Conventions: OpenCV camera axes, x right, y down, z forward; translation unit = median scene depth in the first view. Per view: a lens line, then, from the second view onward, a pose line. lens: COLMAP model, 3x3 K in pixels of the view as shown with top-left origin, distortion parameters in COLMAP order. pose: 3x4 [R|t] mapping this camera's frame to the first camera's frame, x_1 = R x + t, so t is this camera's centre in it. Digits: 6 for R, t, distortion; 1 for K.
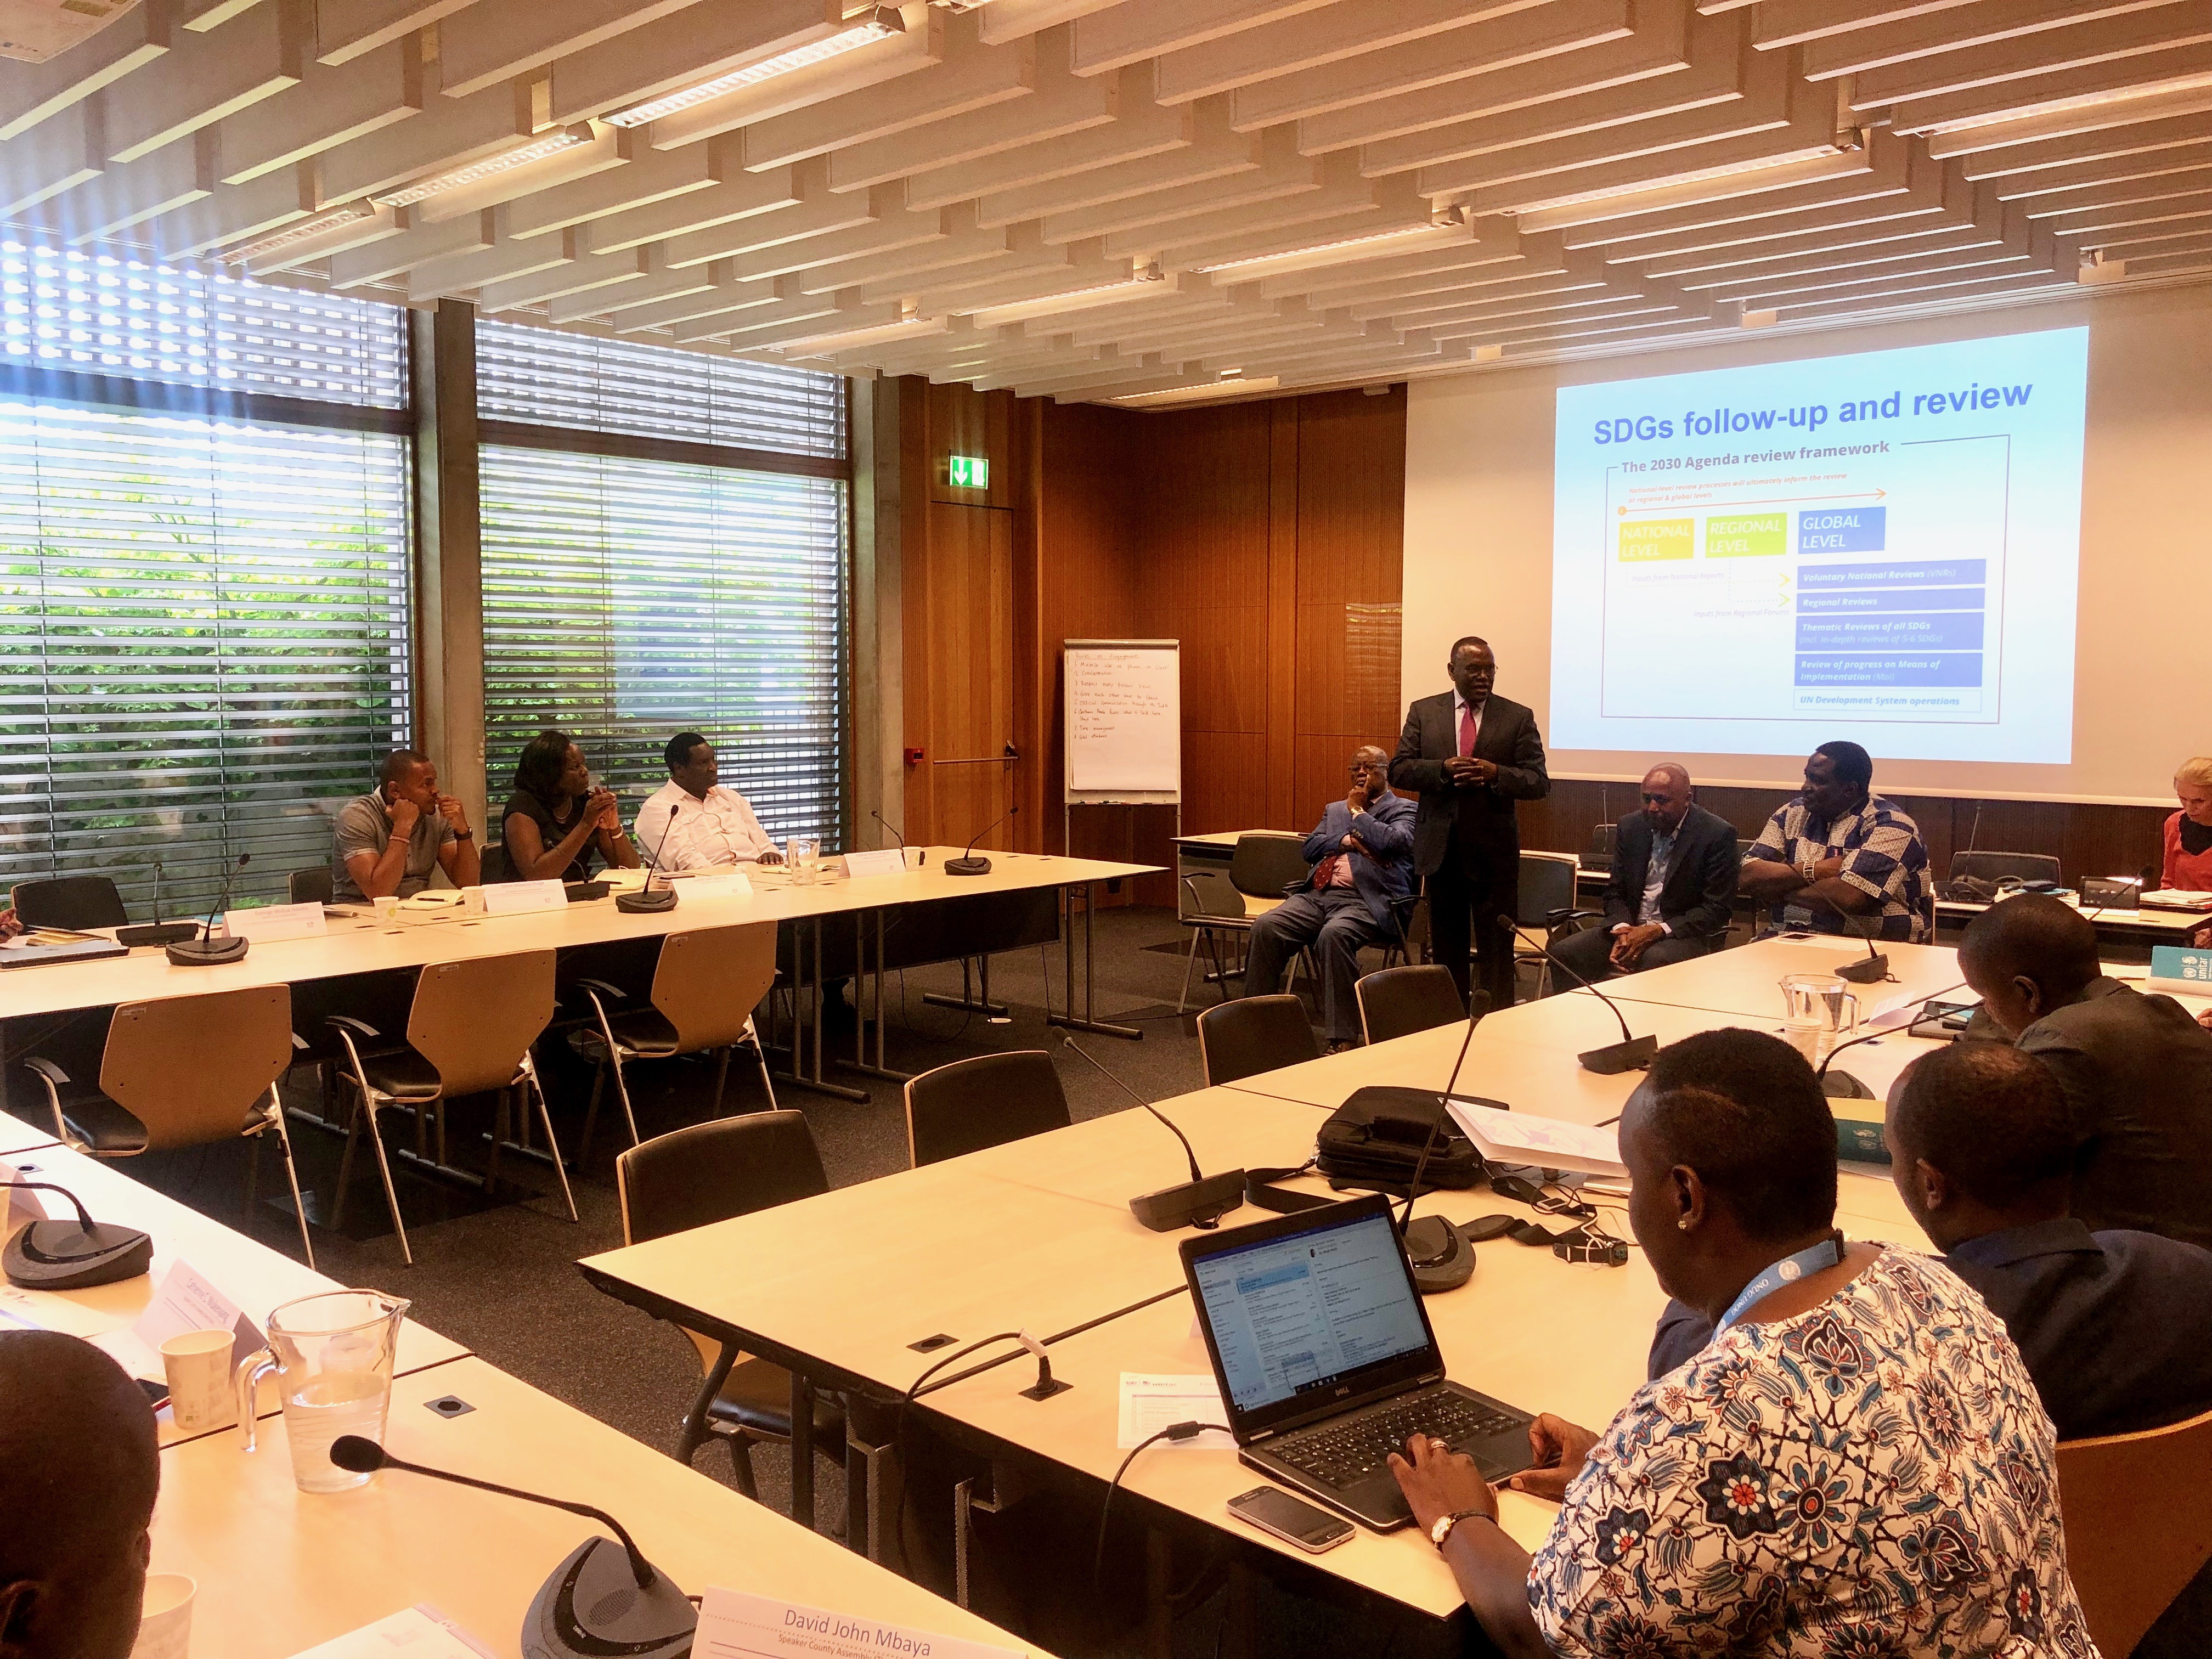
lens RADIAL K [[1817.0, 0, 1106.9], [0, 1817.0, 828.7], [0, 0, 1]] dist [0.006893, 0.004687]
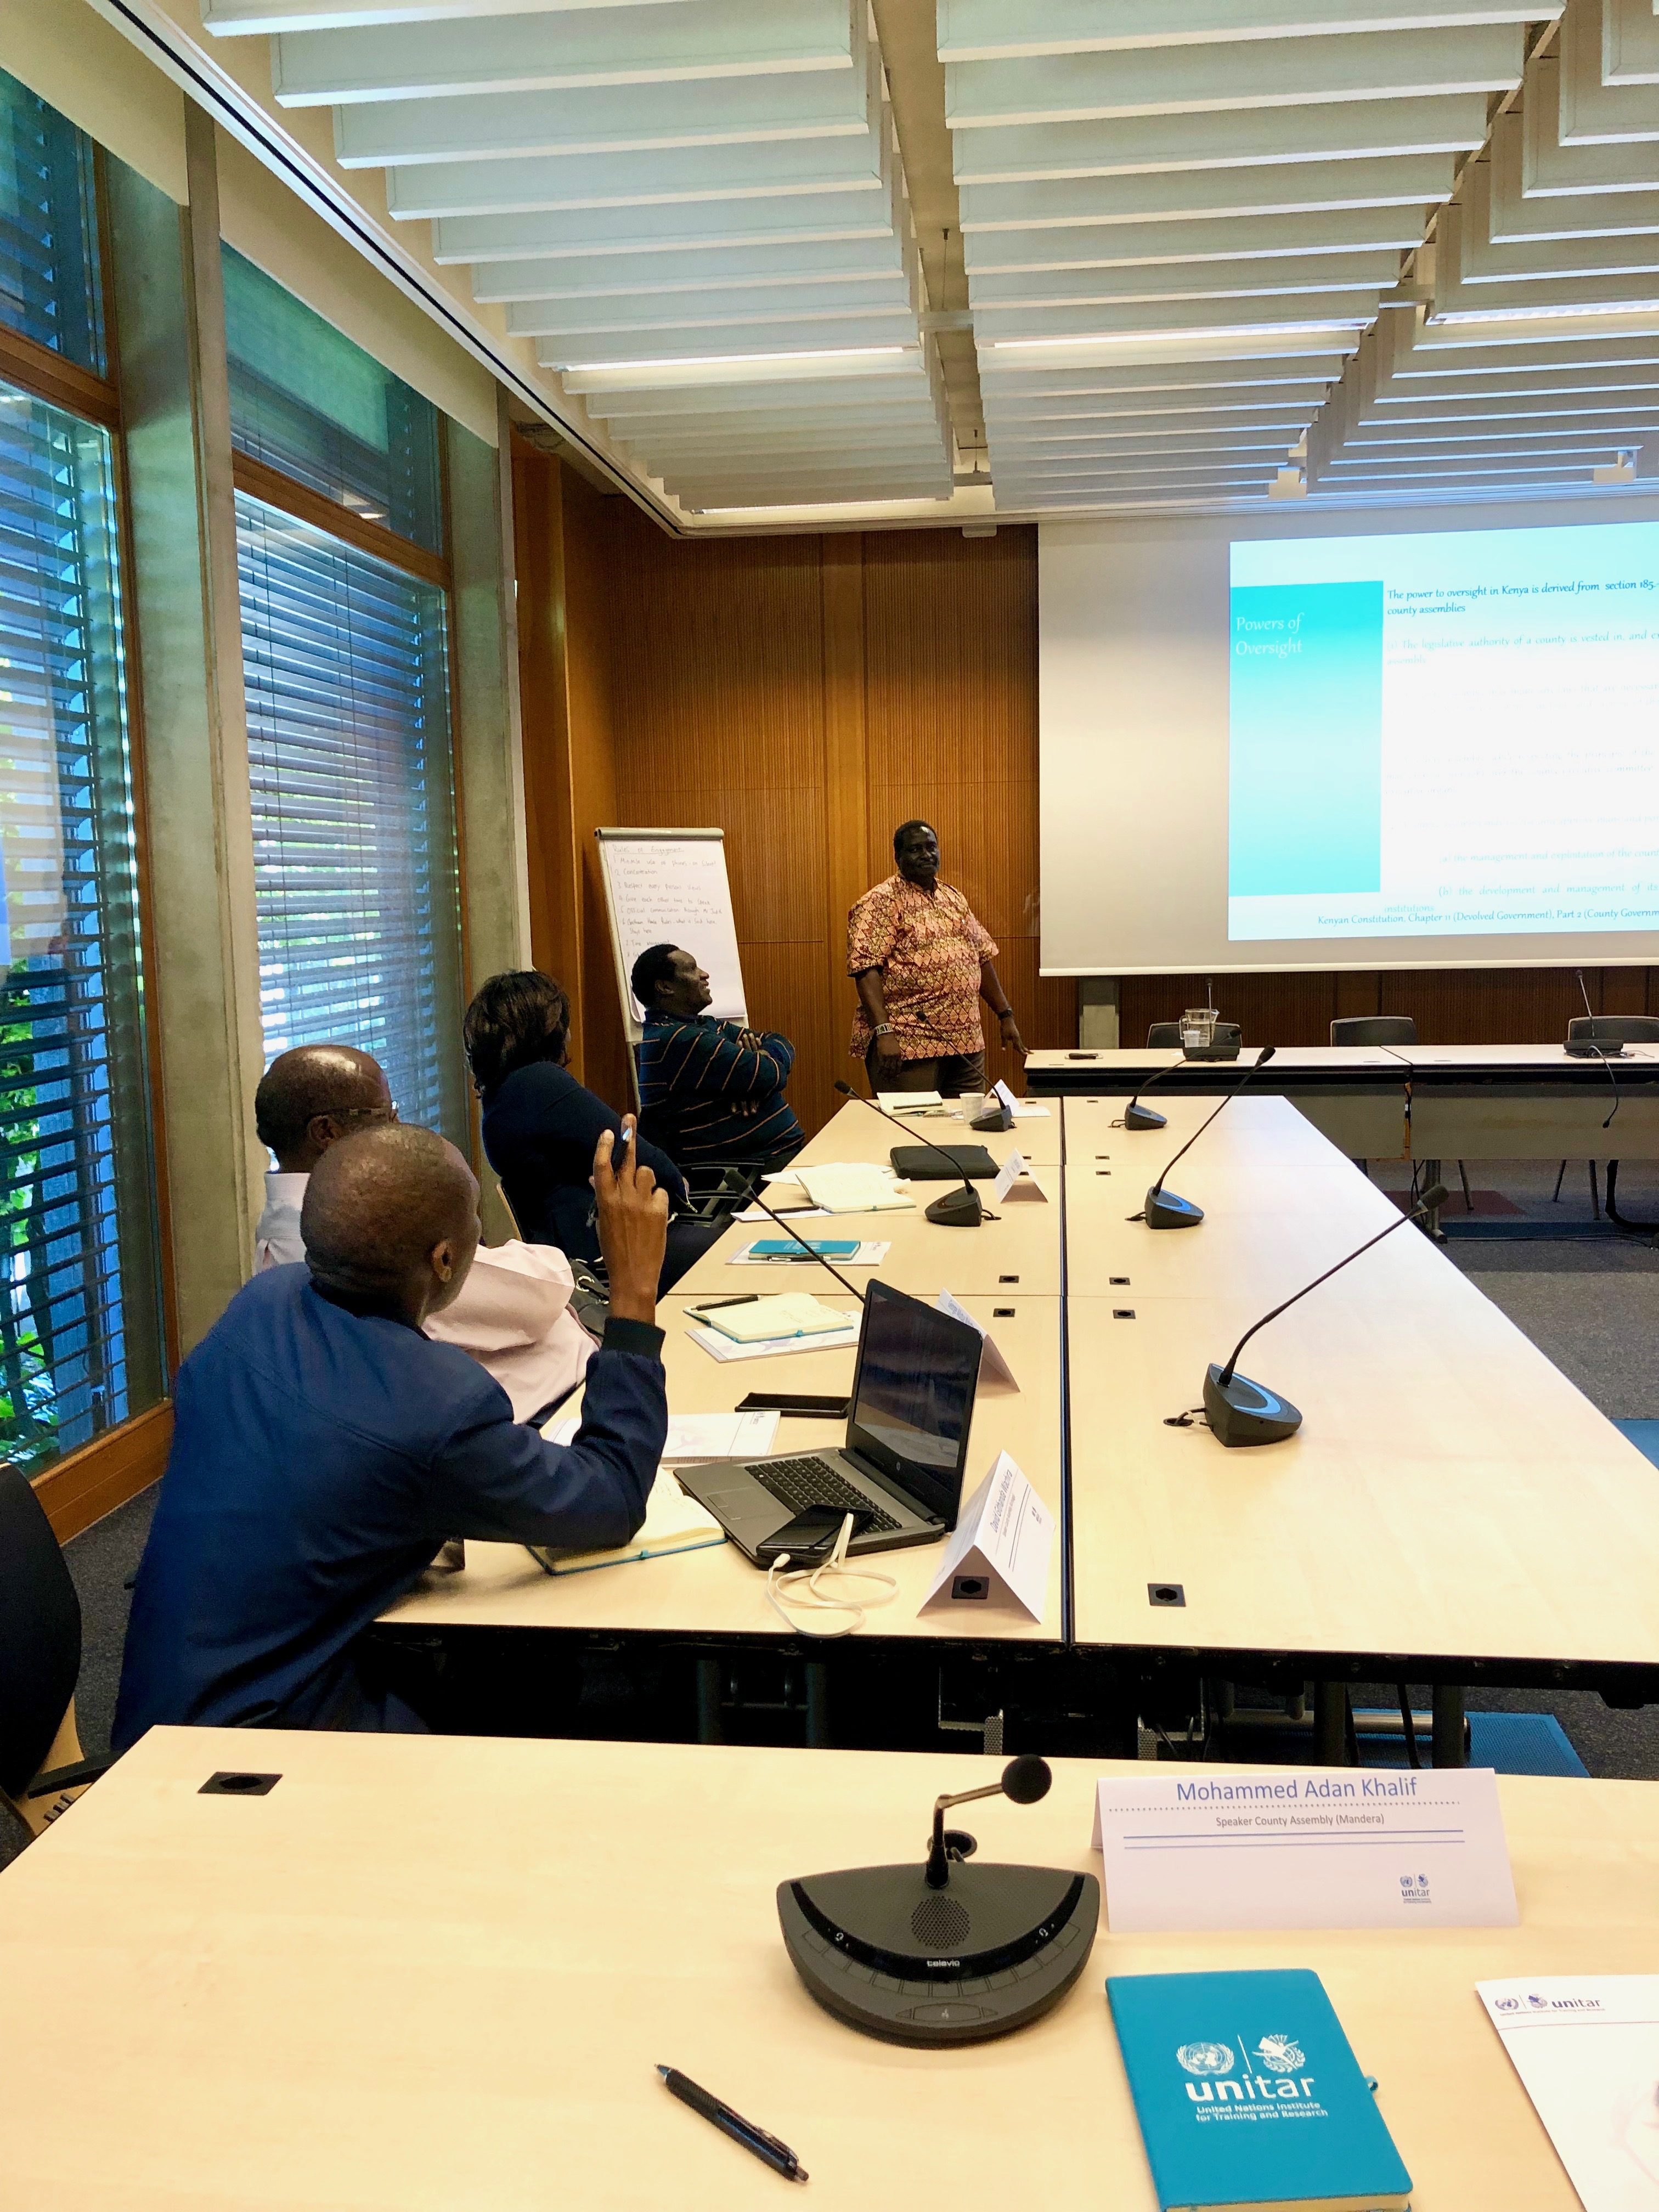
lens RADIAL K [[1817.0, 0, 827.0], [0, 1817.0, 1102.2], [0, 0, 1]] dist [0.006893, 0.004687]
pose [[0.822188, -0.086941, 0.562537, -0.385910], [0.071496, 0.996213, 0.049471, -0.020346], [-0.564708, -0.000455, 0.825291, 0.314650]]
